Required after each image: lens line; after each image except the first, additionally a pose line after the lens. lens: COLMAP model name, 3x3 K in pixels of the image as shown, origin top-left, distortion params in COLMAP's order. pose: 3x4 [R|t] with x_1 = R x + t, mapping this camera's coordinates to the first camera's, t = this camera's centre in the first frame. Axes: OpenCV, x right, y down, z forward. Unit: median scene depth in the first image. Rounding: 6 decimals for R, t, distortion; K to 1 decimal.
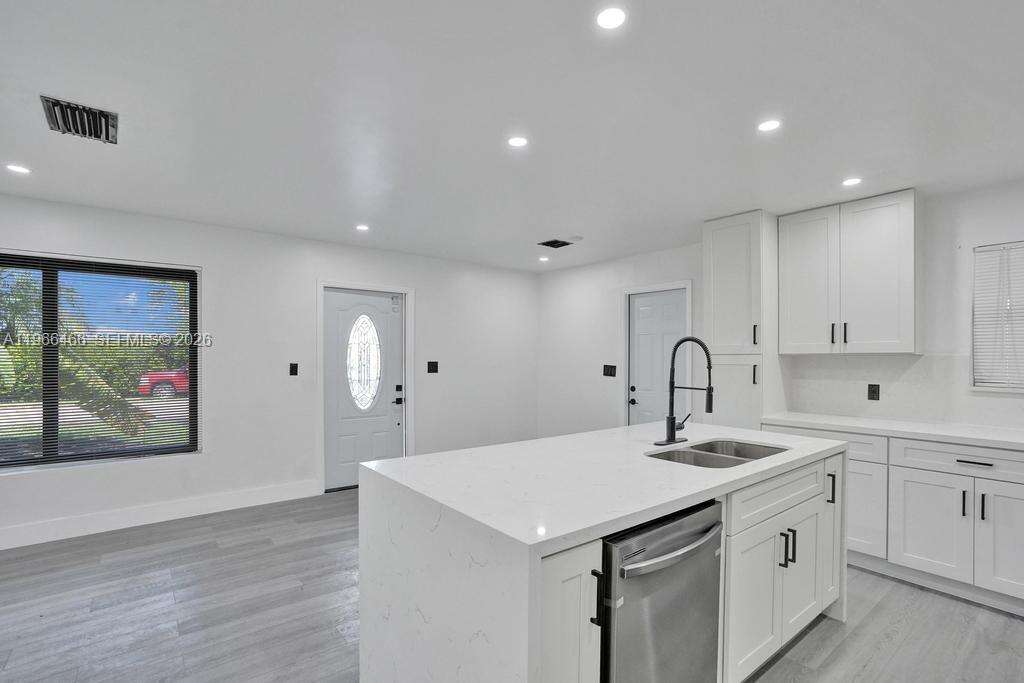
lens RADIAL K [[489.4, 0, 510.0], [0, 489.4, 358.2], [0, 0, 1]] dist [-0.057461, 0.033145]
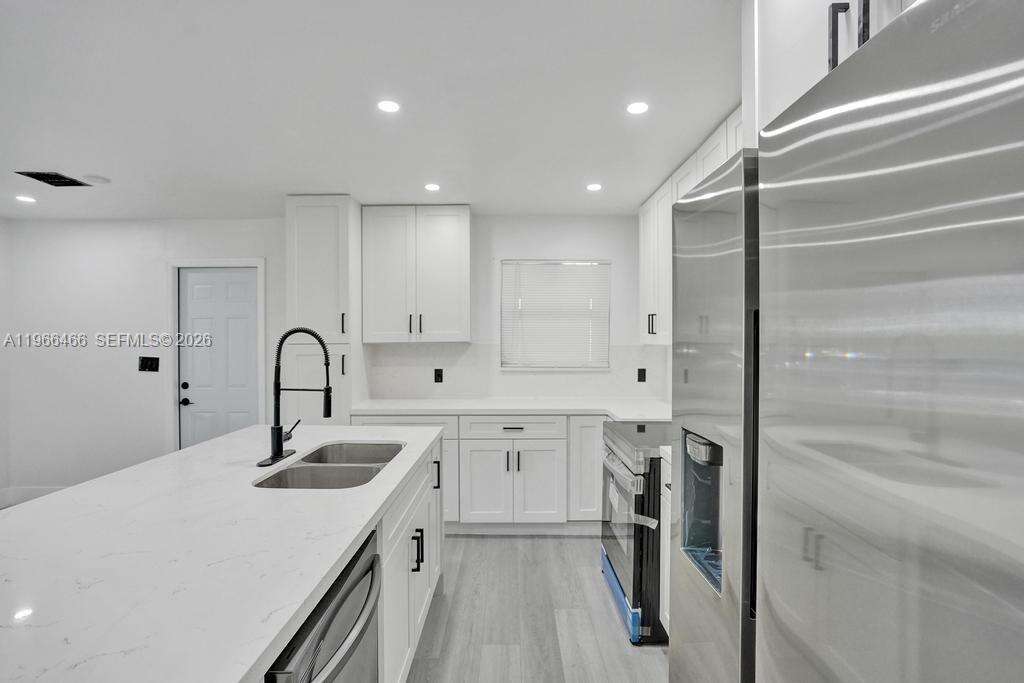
lens RADIAL K [[480.3, 0, 512.9], [0, 480.3, 340.3], [0, 0, 1]] dist [-0.055354, 0.031679]
pose [[0.623031, -0.005139, 0.782180, -0.032115], [0.006533, 0.999978, 0.001366, -0.017488], [-0.782170, 0.004259, 0.623051, 0.179706]]
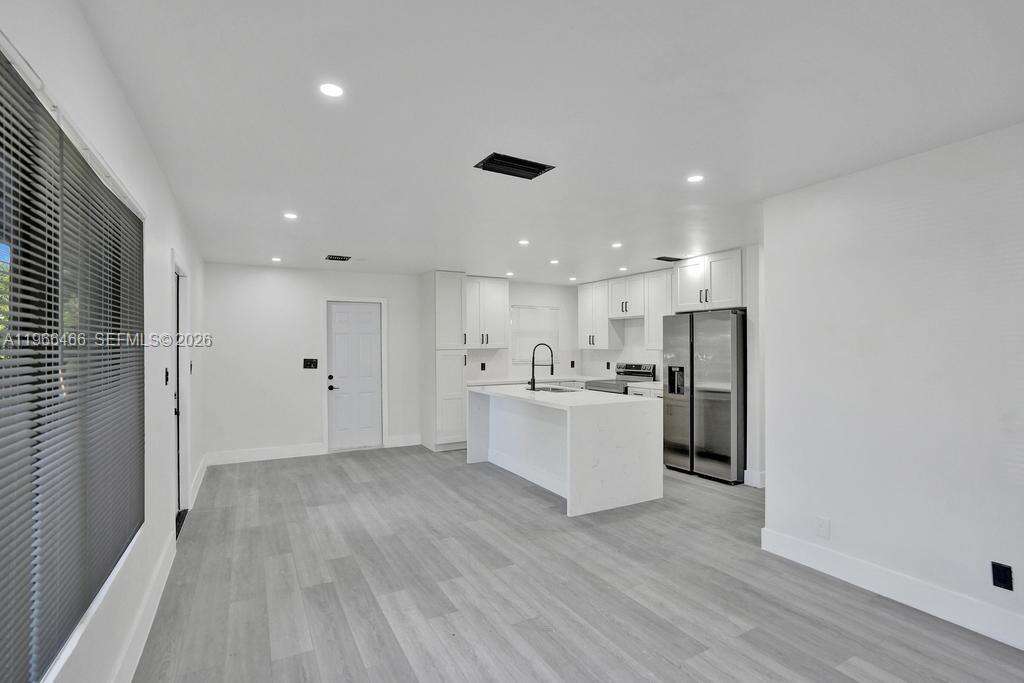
lens RADIAL K [[480.3, 0, 512.9], [0, 480.3, 340.3], [0, 0, 1]] dist [-0.055354, 0.031679]
pose [[0.170027, 0.008072, 0.985406, -1.629281], [0.007445, 0.999927, -0.009475, -0.030870], [-0.985411, 0.008947, 0.169955, 0.624479]]
